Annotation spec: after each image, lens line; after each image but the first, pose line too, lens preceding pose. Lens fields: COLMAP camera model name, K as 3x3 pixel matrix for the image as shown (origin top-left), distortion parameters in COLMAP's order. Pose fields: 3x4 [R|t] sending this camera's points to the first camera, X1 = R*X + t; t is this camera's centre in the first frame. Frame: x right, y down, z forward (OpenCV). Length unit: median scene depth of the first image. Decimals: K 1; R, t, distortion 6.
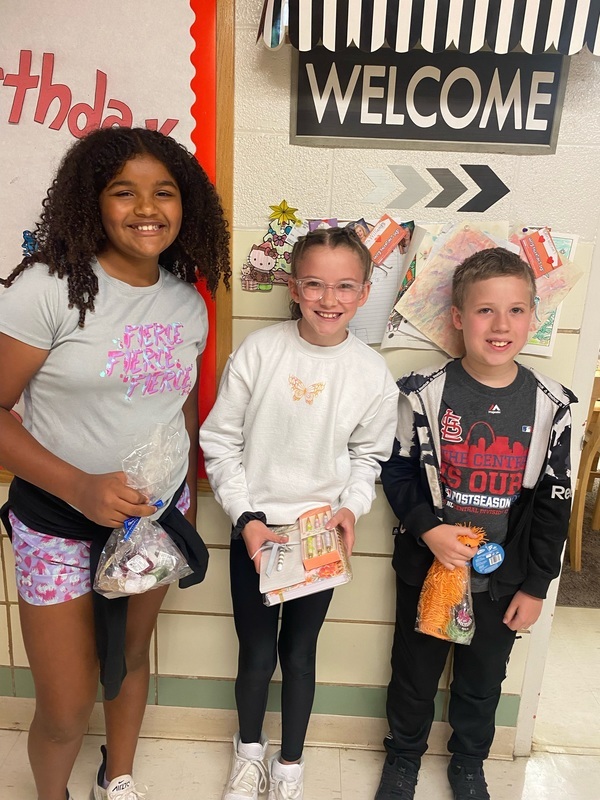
lens RADIAL K [[602.5, 0, 297.5], [0, 602.5, 403.0], [0, 0, 1]] dist [0.009234, -0.011220]
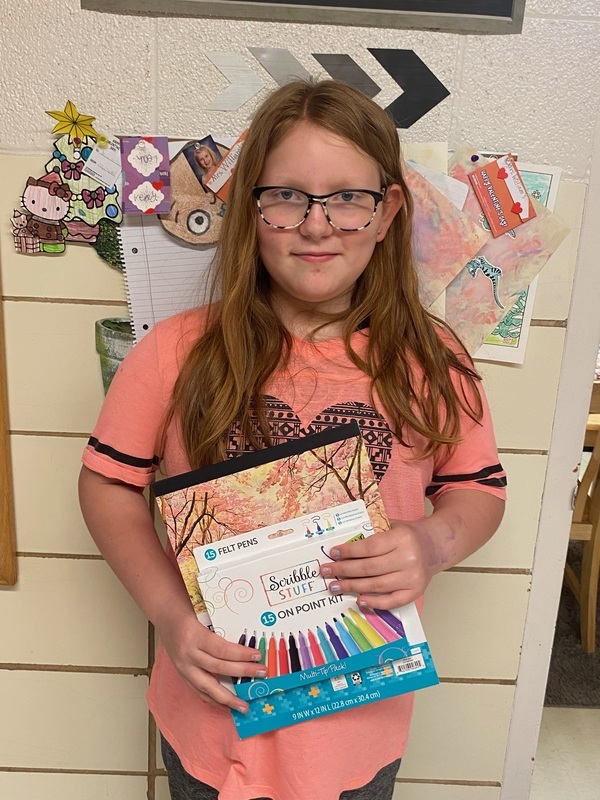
lens RADIAL K [[766.6, 0, 306.2], [0, 766.6, 403.6], [0, 0, 1]] dist [0.005702, 0.000000]
pose [[0.998863, -0.002631, 0.047606, 0.170382], [0.002347, 0.999979, 0.006031, -0.043306], [-0.047620, -0.005913, 0.998848, 0.231183]]
